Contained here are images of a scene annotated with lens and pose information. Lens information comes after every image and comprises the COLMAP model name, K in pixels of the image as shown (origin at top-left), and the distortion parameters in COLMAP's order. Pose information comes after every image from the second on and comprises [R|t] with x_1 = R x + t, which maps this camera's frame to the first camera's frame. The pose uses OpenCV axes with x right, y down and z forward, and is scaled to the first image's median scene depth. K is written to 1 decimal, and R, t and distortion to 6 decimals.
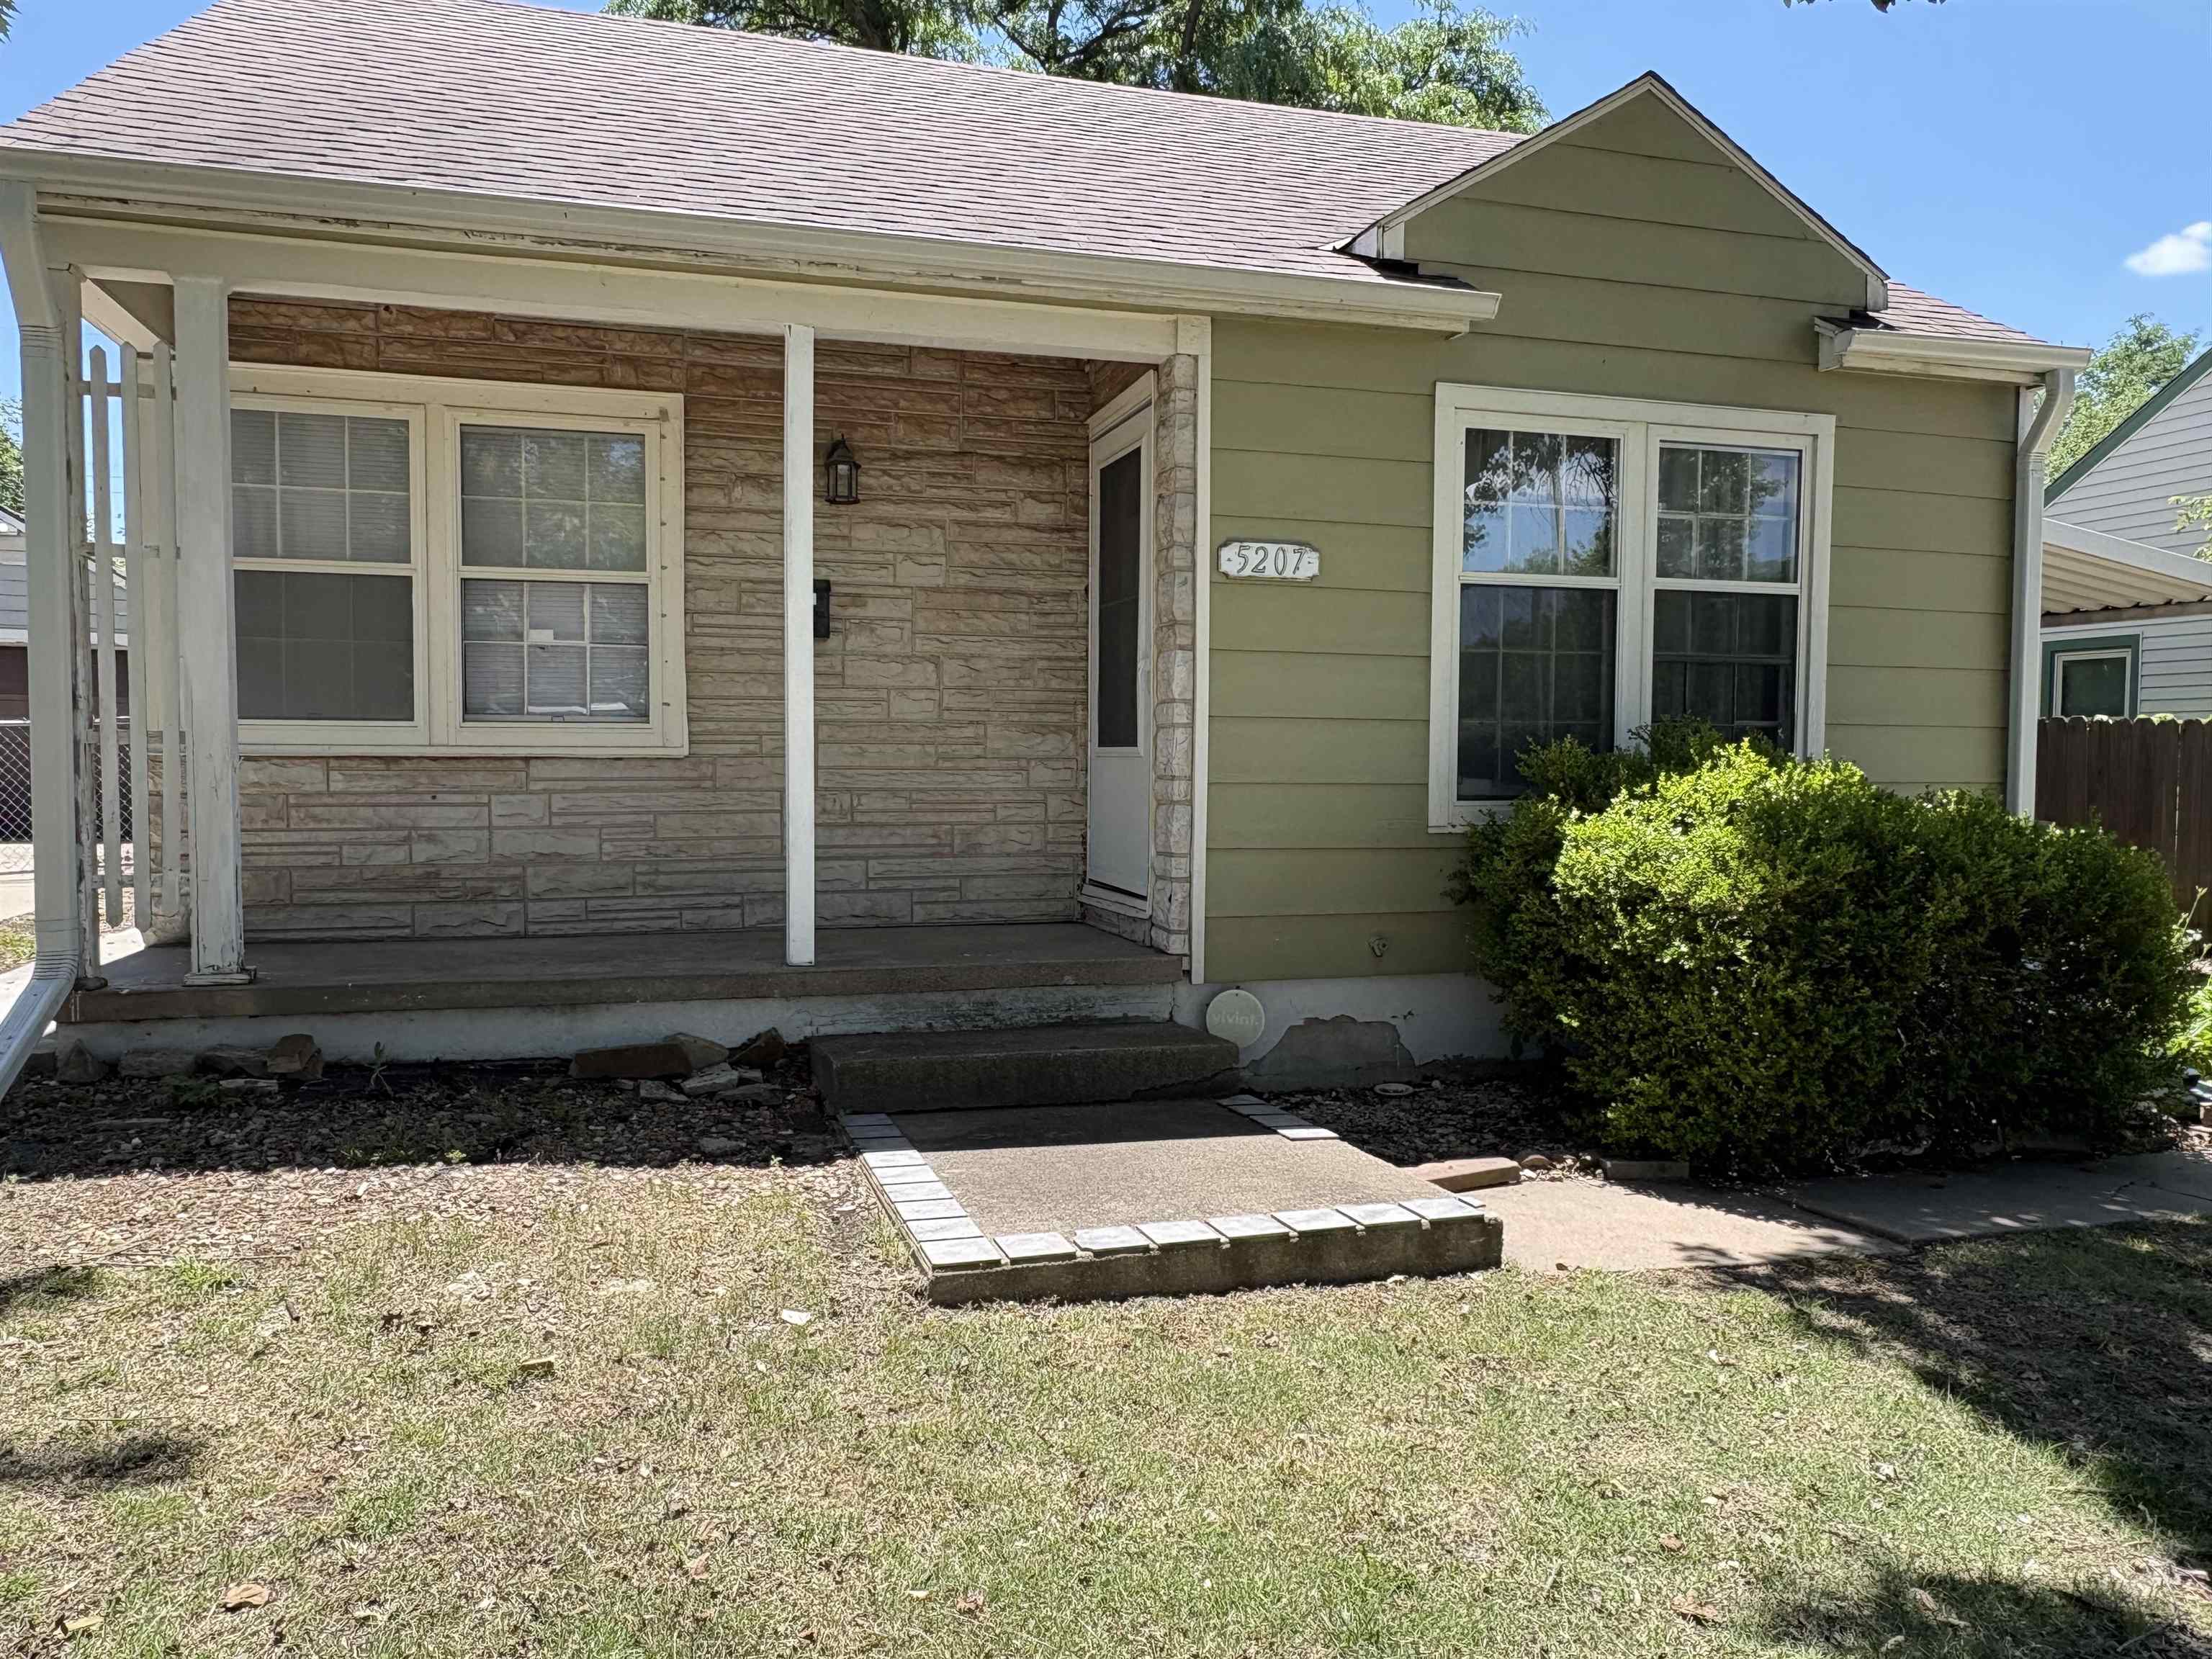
lens RADIAL K [[1569.7, 0, 1106.0], [0, 1569.7, 829.5], [0, 0, 1]] dist [0.048056, -0.000497]
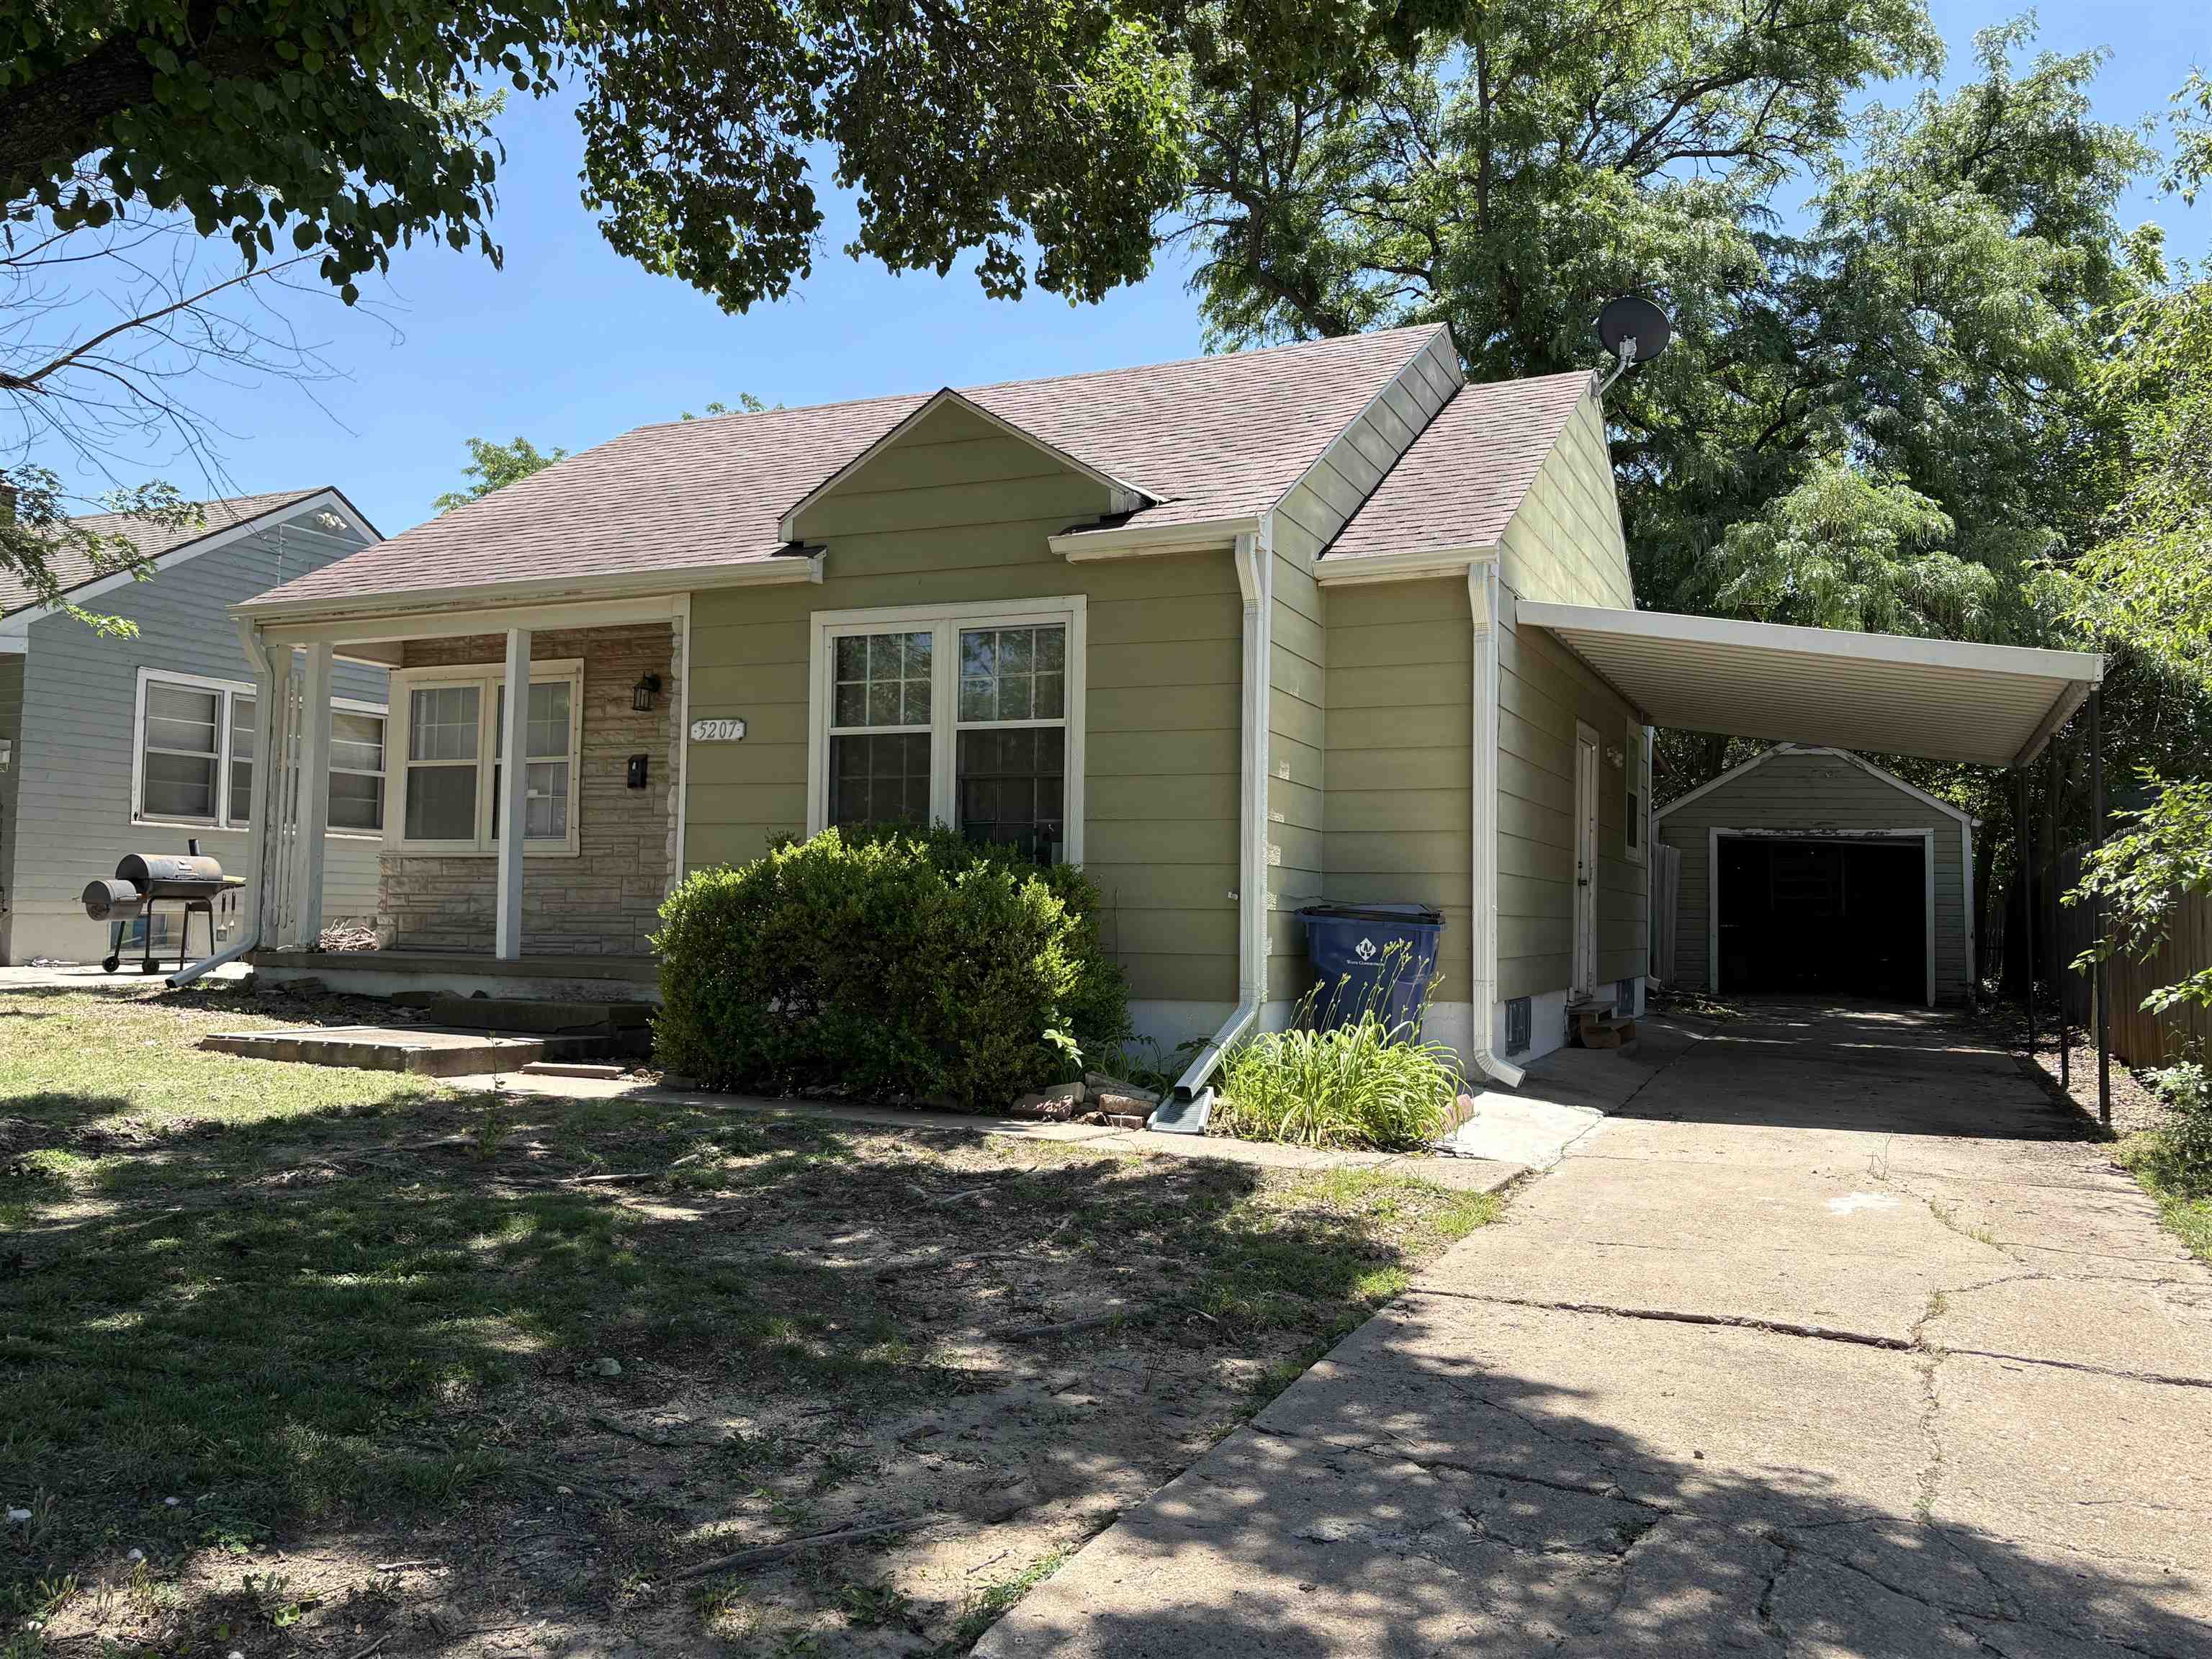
lens RADIAL K [[1725.5, 0, 1106.0], [0, 1725.5, 829.5], [0, 0, 1]] dist [0.002734, 0.000578]
pose [[0.763110, -0.025950, -0.645747, 1.562219], [-0.038163, 0.995640, -0.085110, 0.072545], [0.645140, 0.089592, 0.758793, -0.111752]]
